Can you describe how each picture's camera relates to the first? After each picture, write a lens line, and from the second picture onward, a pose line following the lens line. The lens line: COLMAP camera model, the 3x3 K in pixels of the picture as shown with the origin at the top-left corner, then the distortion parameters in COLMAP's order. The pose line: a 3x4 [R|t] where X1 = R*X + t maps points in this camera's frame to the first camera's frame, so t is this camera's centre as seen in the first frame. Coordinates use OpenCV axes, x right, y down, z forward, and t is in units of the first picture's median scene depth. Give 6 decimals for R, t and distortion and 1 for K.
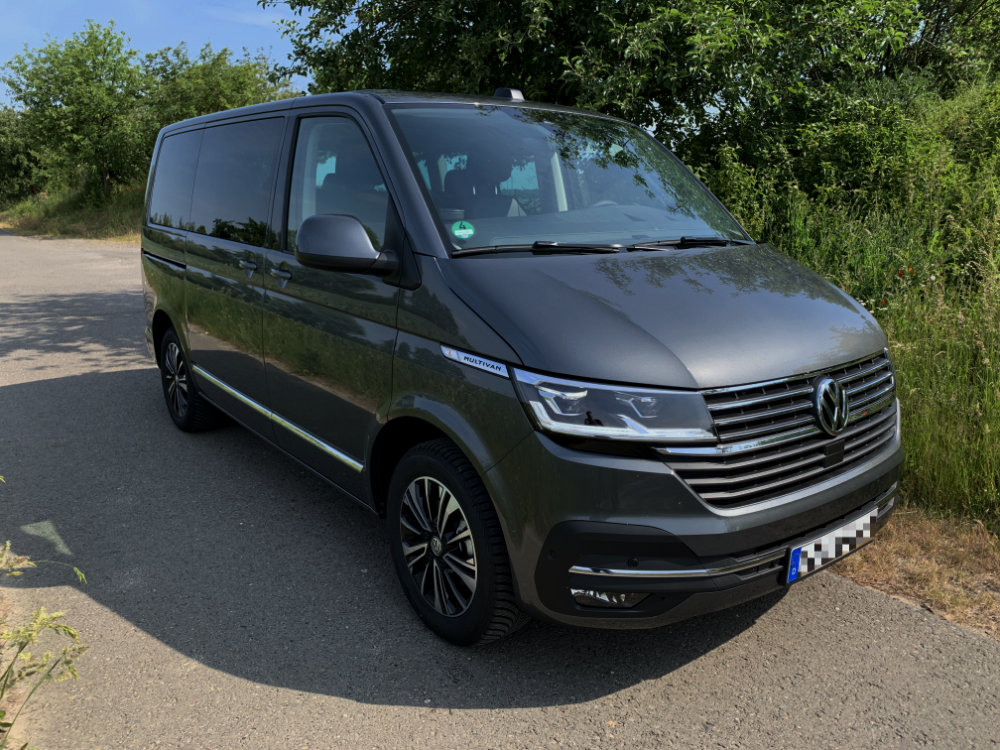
lens RADIAL K [[756.3, 0, 465.3], [0, 756.3, 374.9], [0, 0, 1]] dist [-0.004793, -0.010193]
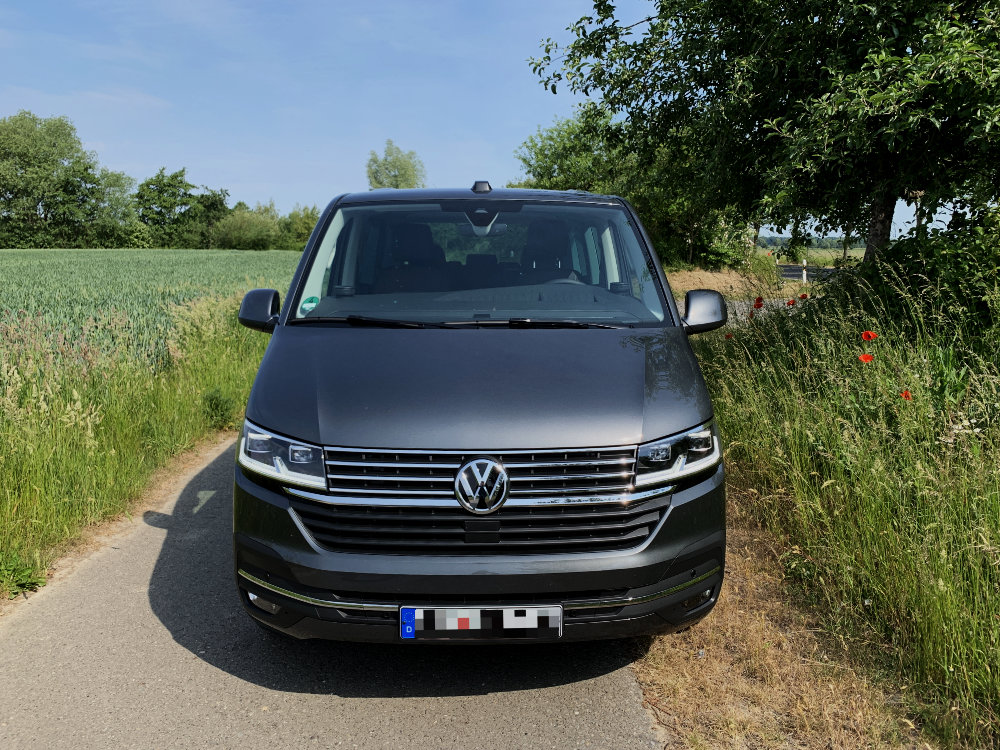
lens RADIAL K [[756.3, 0, 465.3], [0, 756.3, 374.9], [0, 0, 1]] dist [-0.004793, -0.010193]
pose [[0.799672, 0.081116, -0.594933, 1.047305], [-0.119904, 0.992449, -0.025853, -0.078294], [0.588344, 0.092009, 0.803359, 0.140460]]
